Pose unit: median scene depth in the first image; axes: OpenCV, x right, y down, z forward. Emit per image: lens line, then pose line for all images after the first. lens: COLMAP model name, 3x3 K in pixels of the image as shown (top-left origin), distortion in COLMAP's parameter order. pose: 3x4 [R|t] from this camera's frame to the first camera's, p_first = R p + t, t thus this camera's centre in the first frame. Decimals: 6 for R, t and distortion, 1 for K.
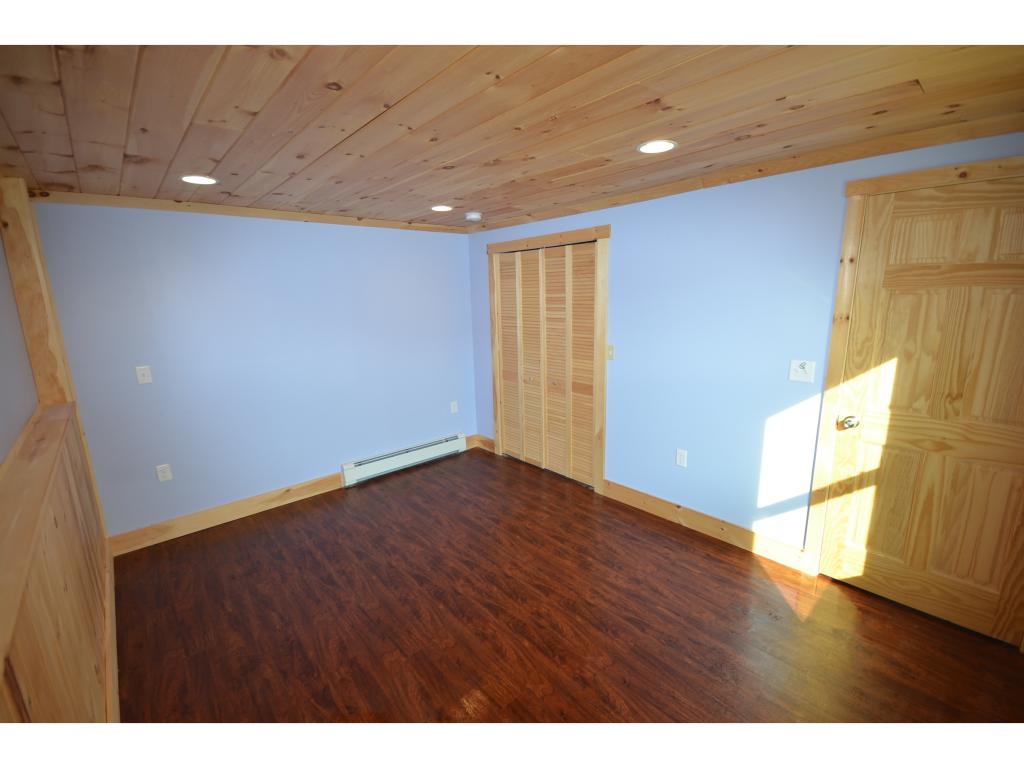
lens RADIAL K [[447.7, 0, 516.3], [0, 447.7, 388.1], [0, 0, 1]] dist [-0.003707, -0.000047]
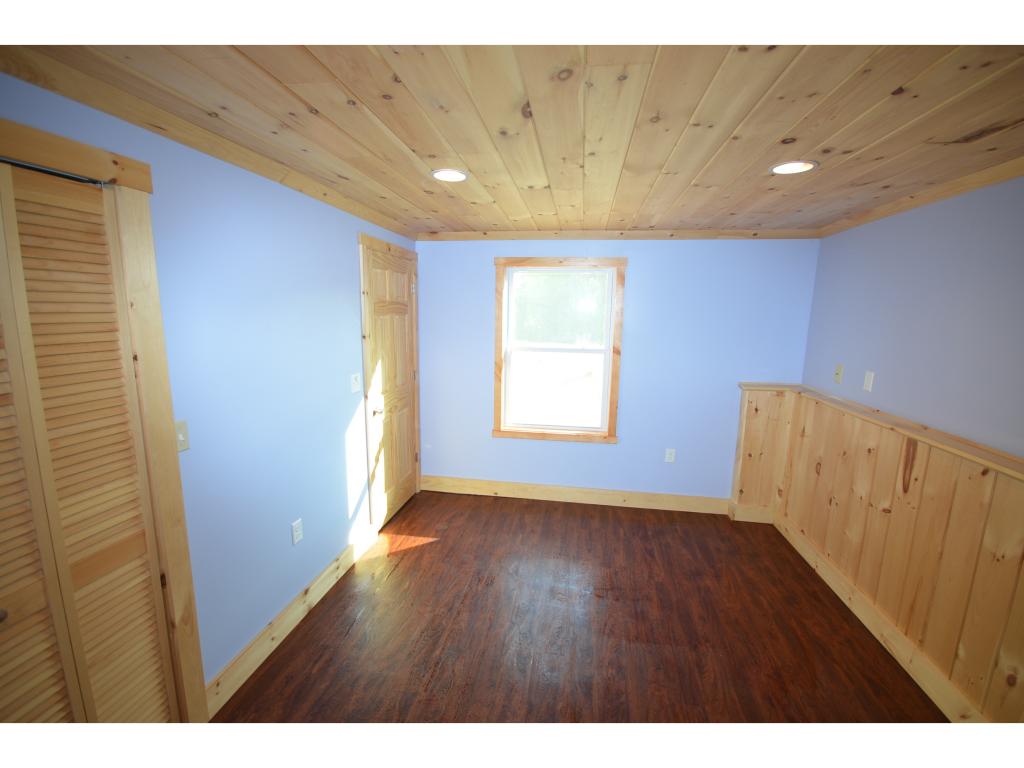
lens RADIAL K [[447.7, 0, 516.3], [0, 447.7, 388.1], [0, 0, 1]] dist [-0.003707, -0.000047]
pose [[-0.648373, -0.112547, 0.752958, -0.529083], [0.158009, 0.947584, 0.277701, -0.289938], [-0.744745, 0.299028, -0.596605, 1.415299]]
